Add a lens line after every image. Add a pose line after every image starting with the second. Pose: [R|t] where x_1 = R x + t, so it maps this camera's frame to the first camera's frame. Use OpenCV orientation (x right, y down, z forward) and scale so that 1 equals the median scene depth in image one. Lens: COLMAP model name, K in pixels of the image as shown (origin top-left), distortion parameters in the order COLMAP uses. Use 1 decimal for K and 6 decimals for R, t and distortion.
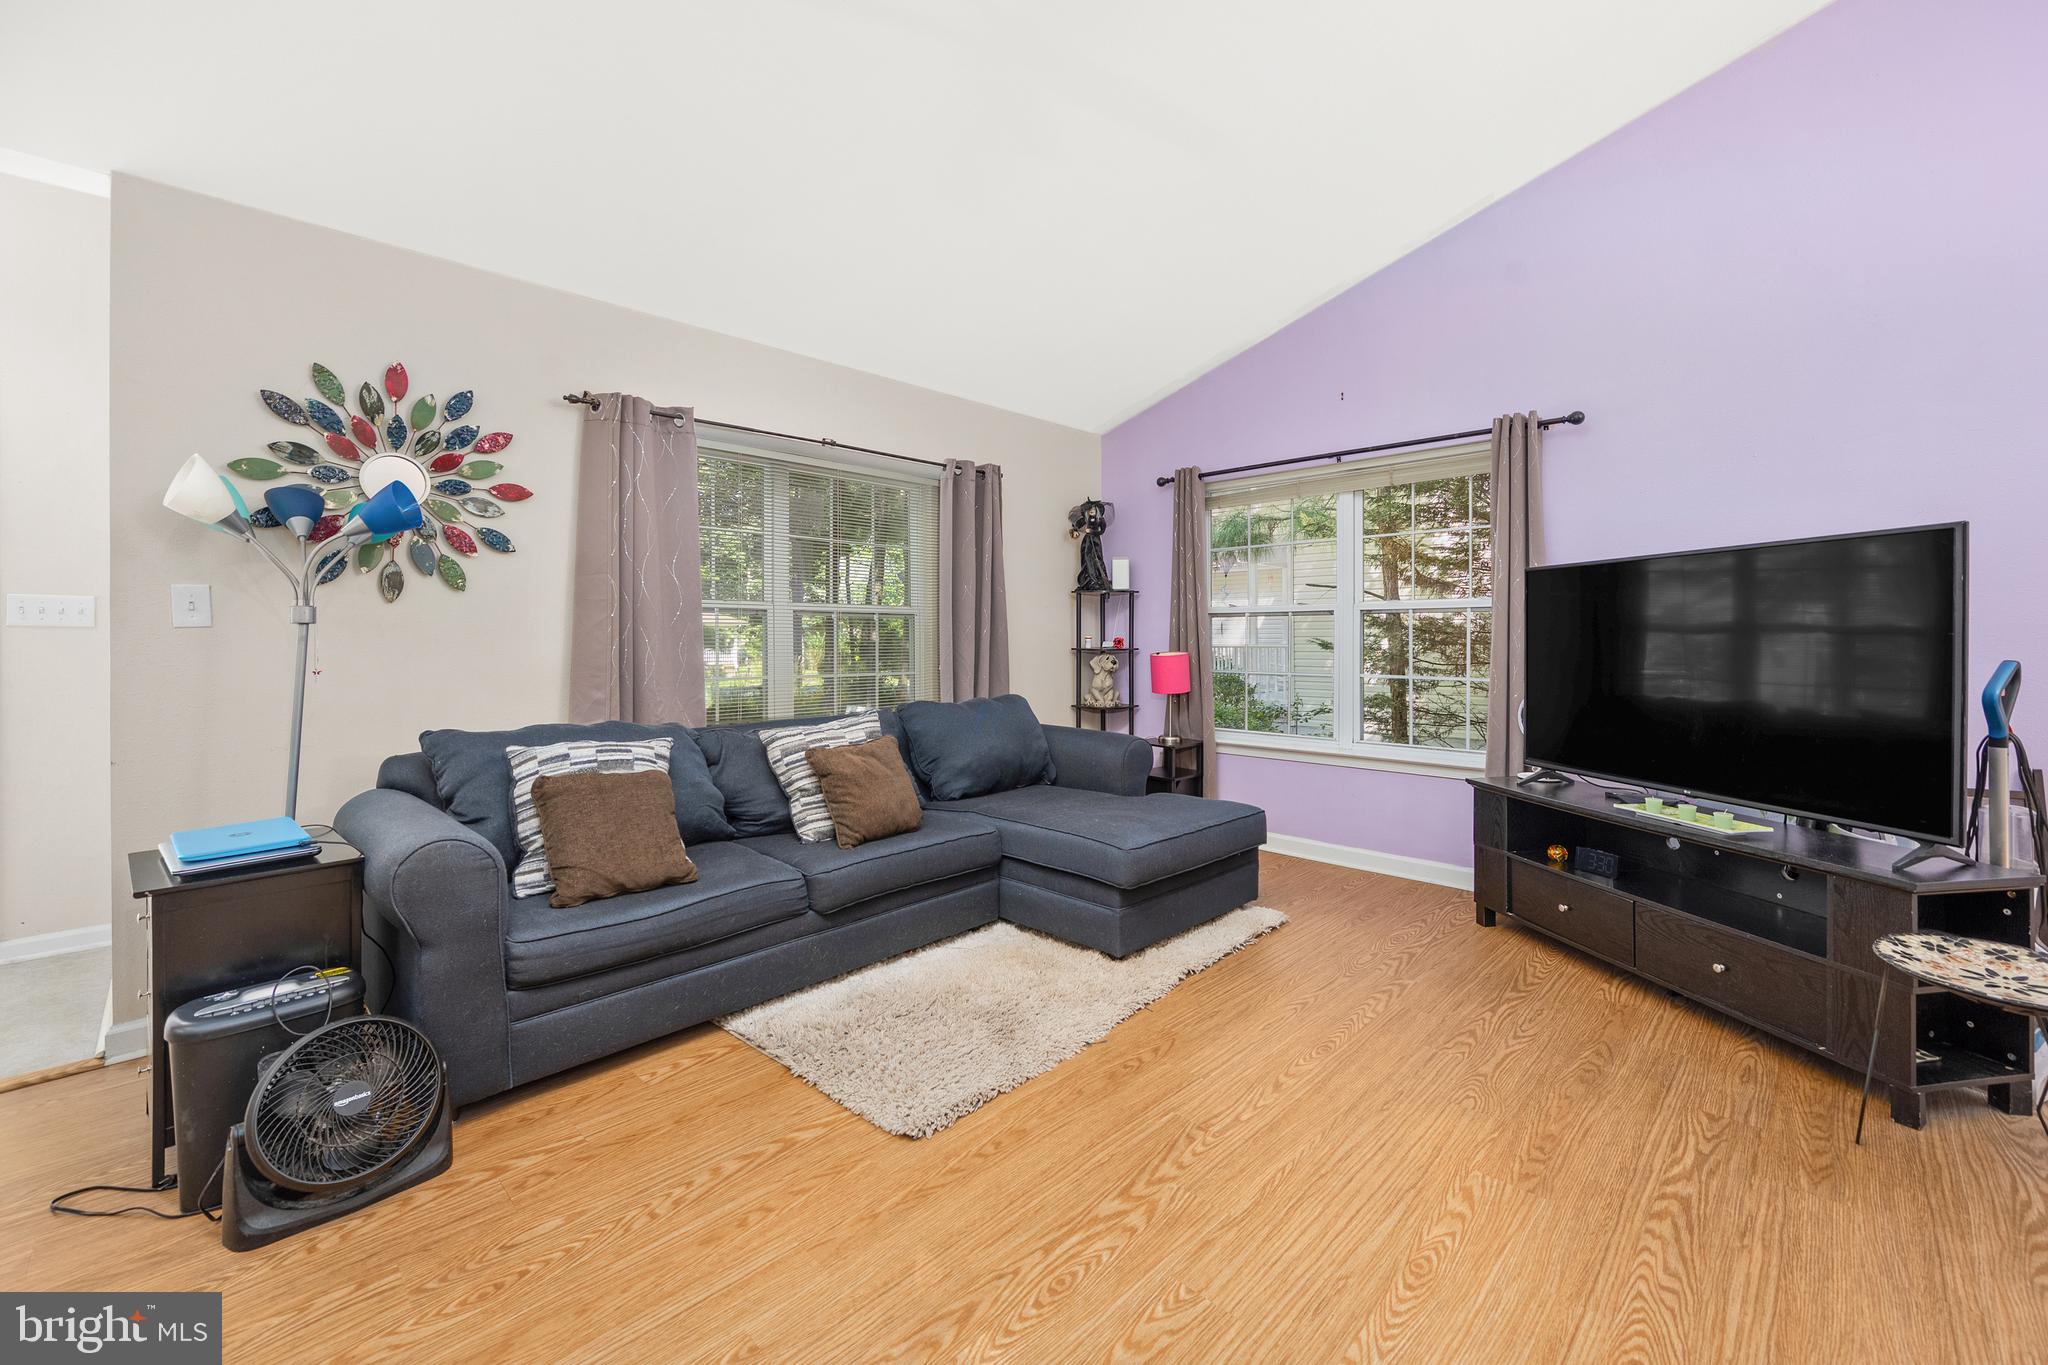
lens RADIAL K [[830.4, 0, 1043.6], [0, 830.4, 637.4], [0, 0, 1]] dist [-0.001404, -0.000078]
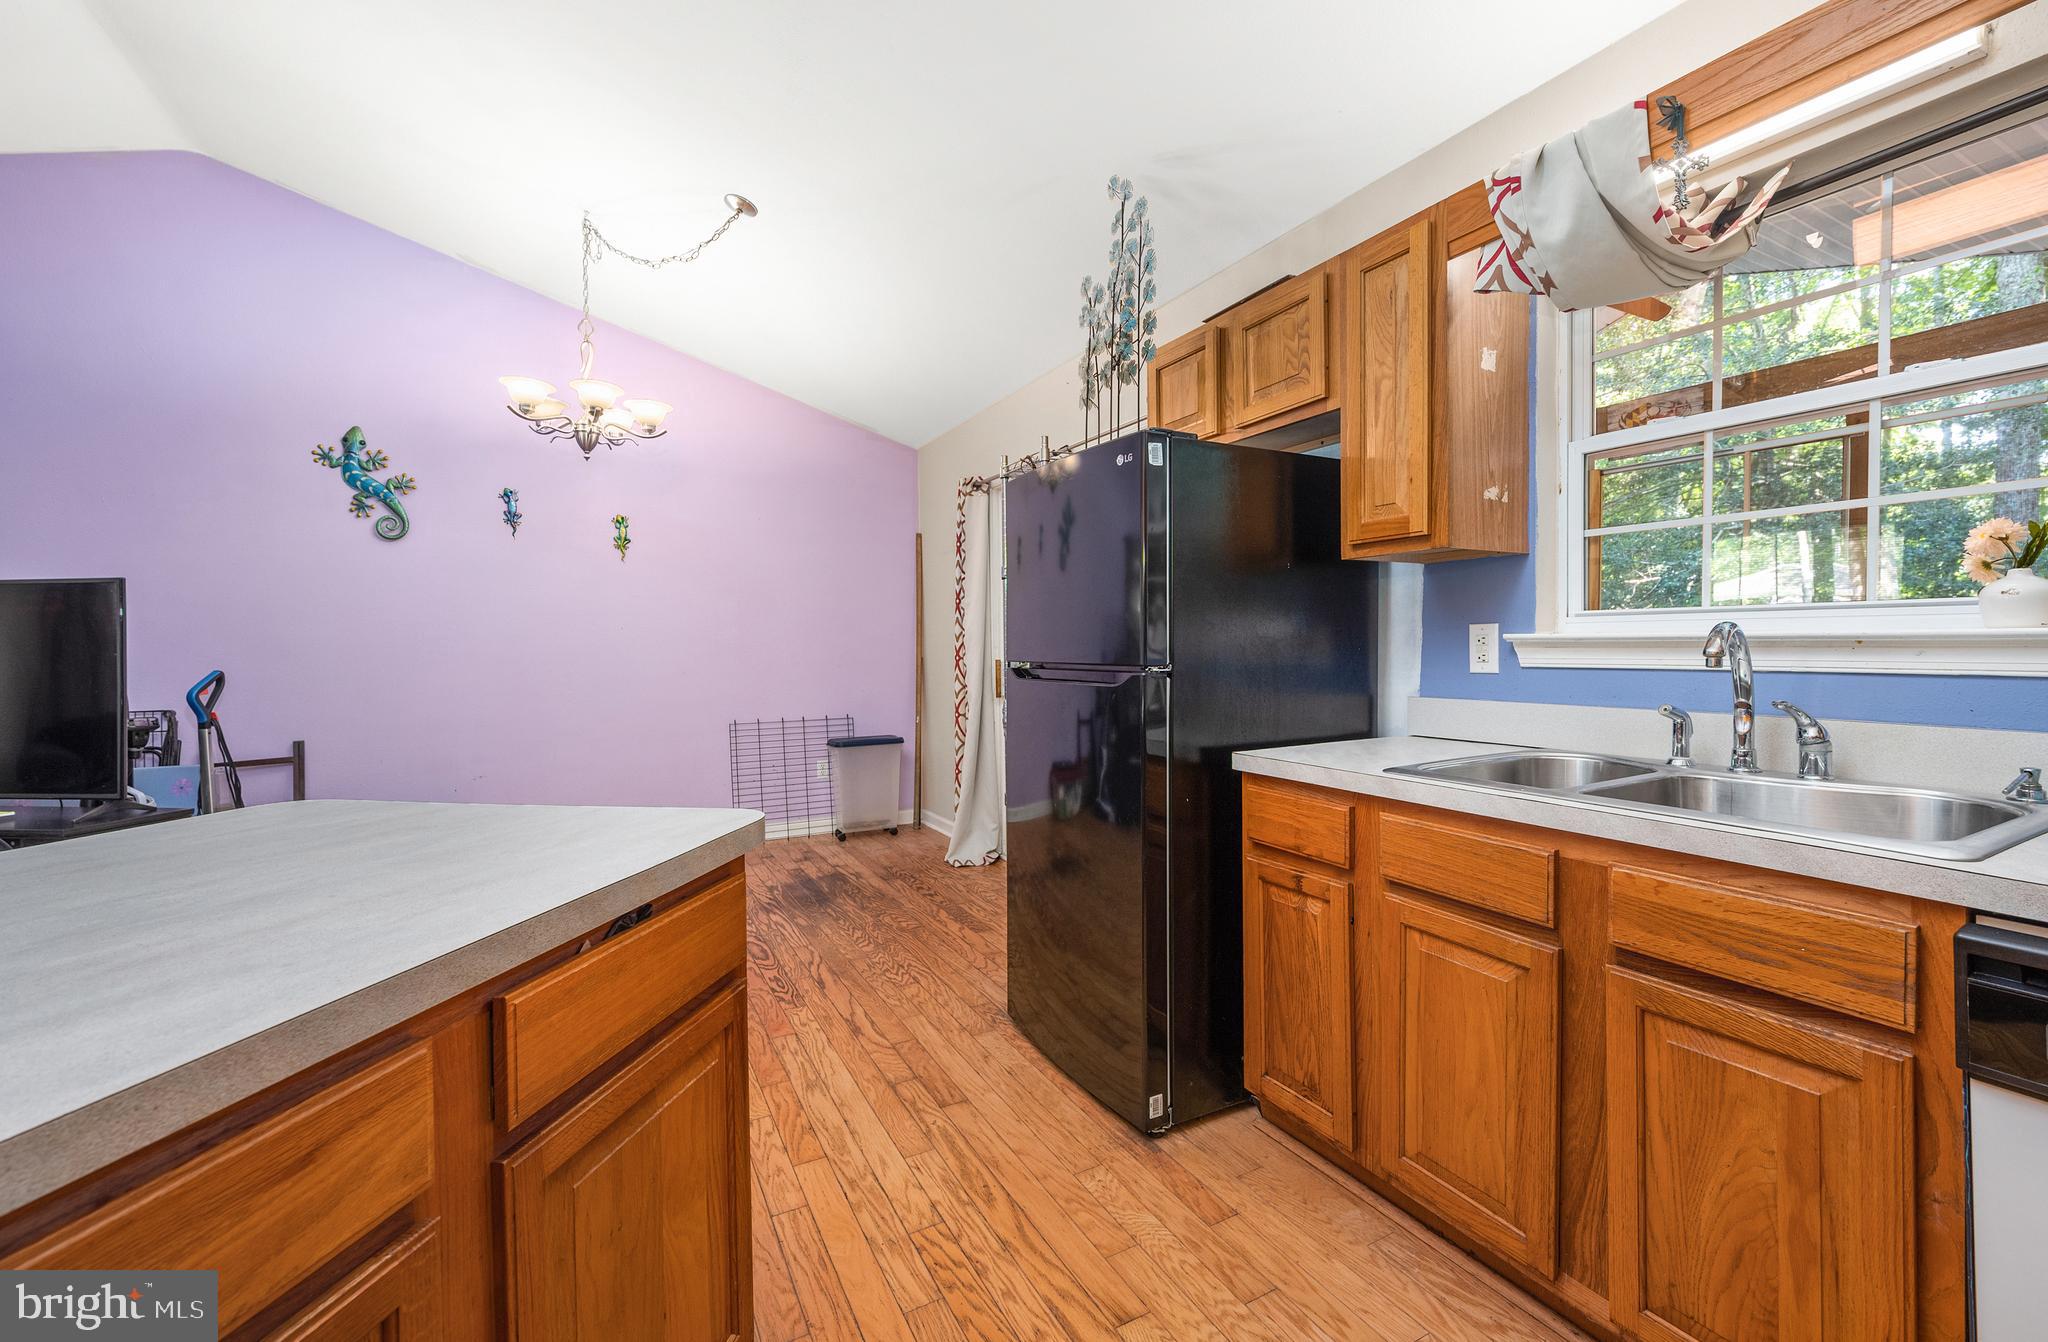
lens RADIAL K [[856.3, 0, 1043.8], [0, 856.3, 659.7], [0, 0, 1]] dist [0.001857, 0.000070]
pose [[0.309936, -0.017659, 0.950593, 0.113430], [0.006458, 0.999844, 0.016468, -0.004767], [-0.950735, 0.001035, 0.310002, -0.724834]]
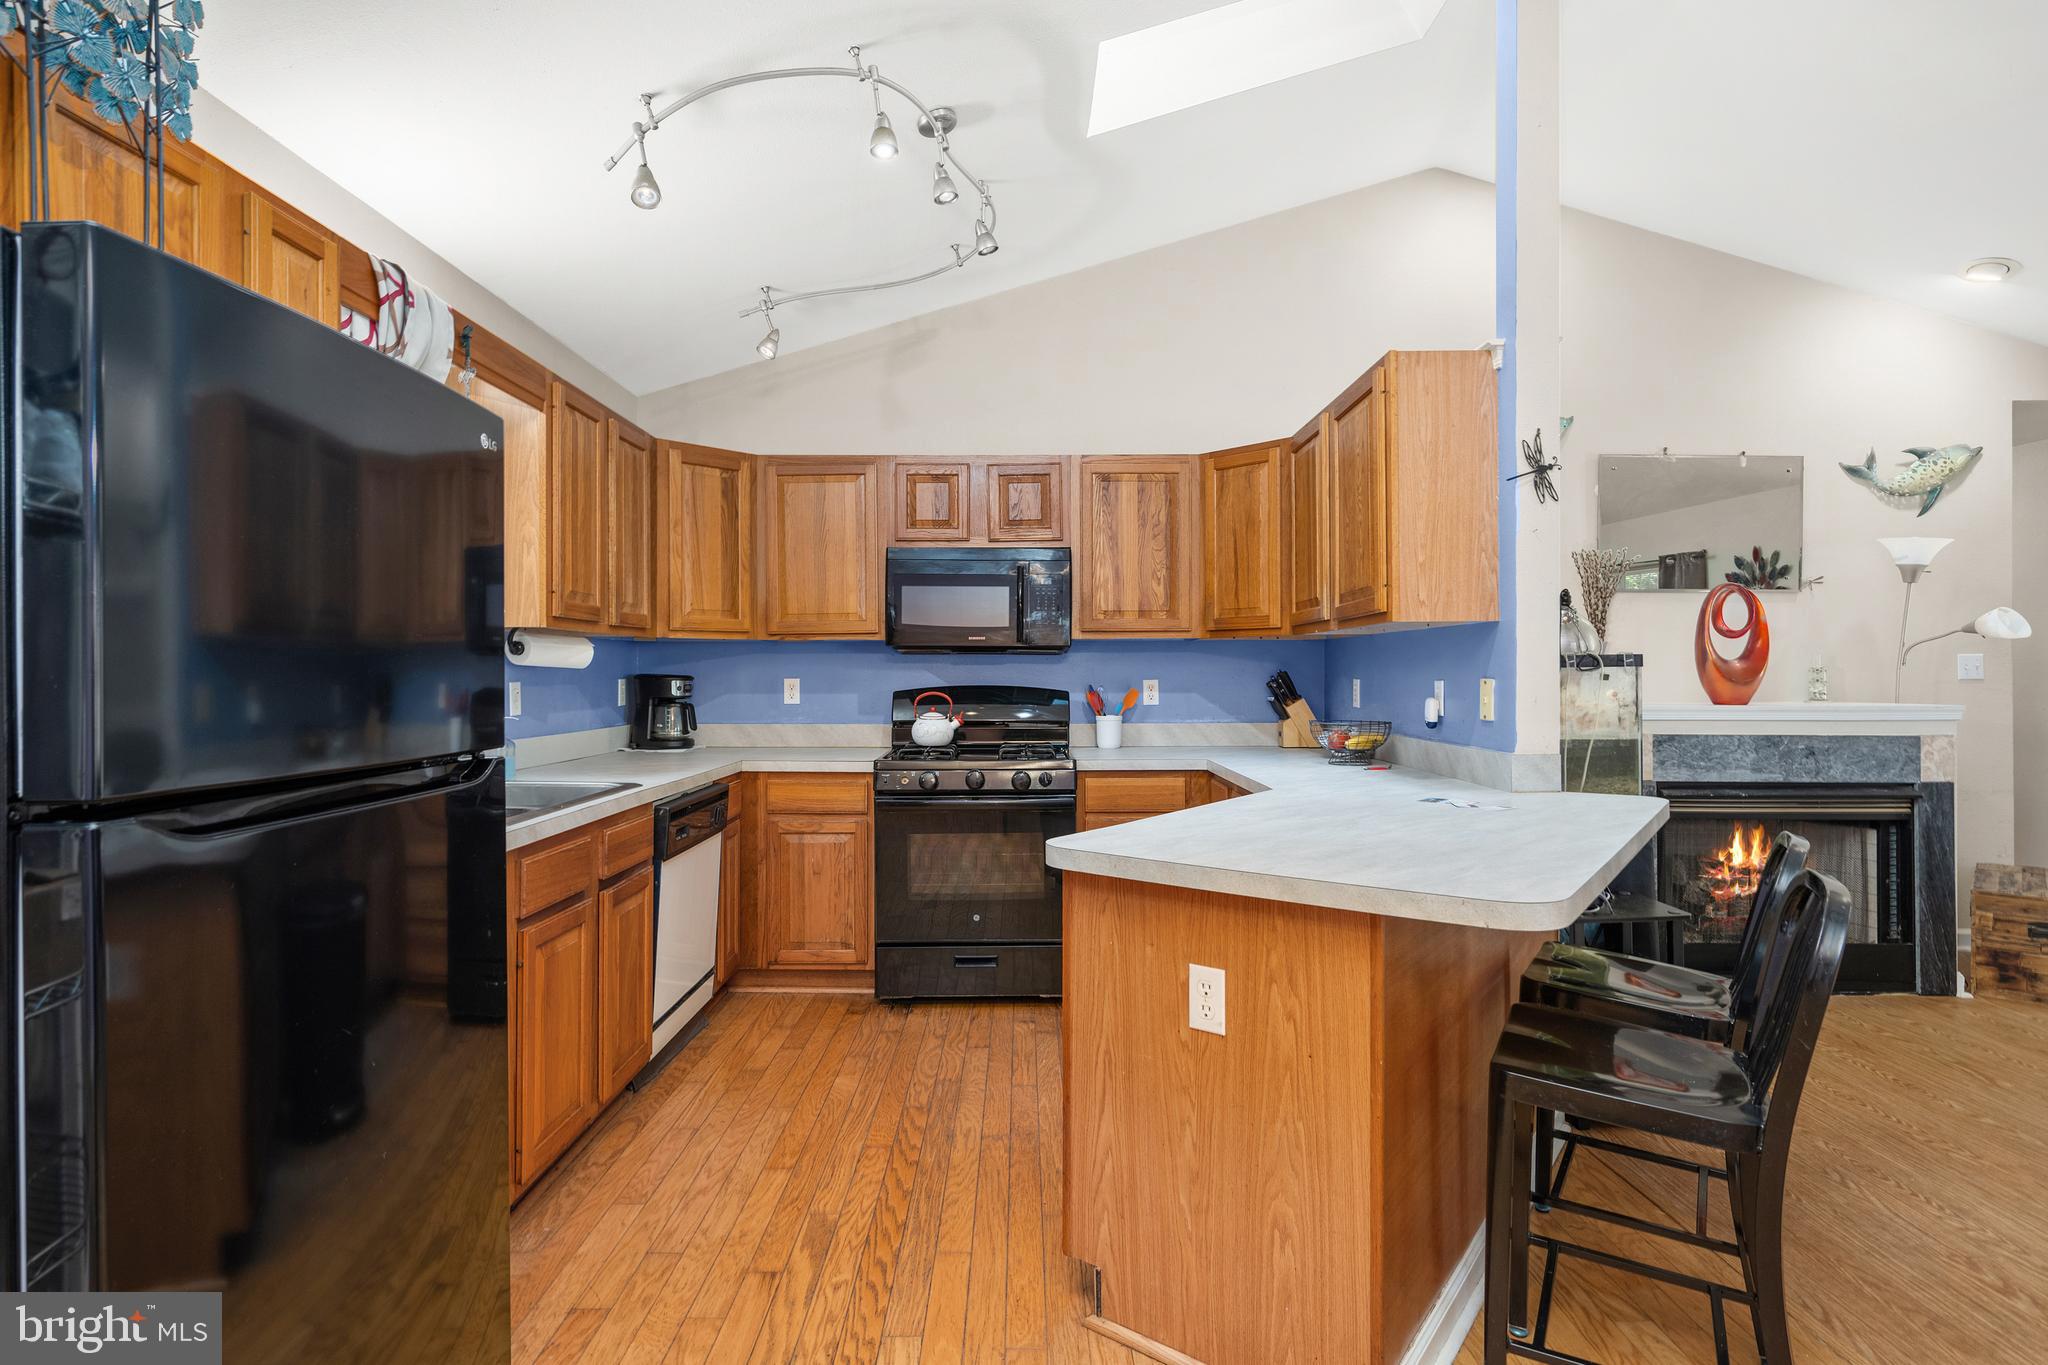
lens RADIAL K [[1013.2, 0, 1045.6], [0, 1013.2, 669.7], [0, 0, 1]] dist [0.002963, -0.000400]
pose [[-0.711623, 0.002426, -0.702558, 0.983522], [0.003470, 0.999994, -0.000063, -0.030976], [0.702553, -0.002483, -0.711627, 0.047656]]
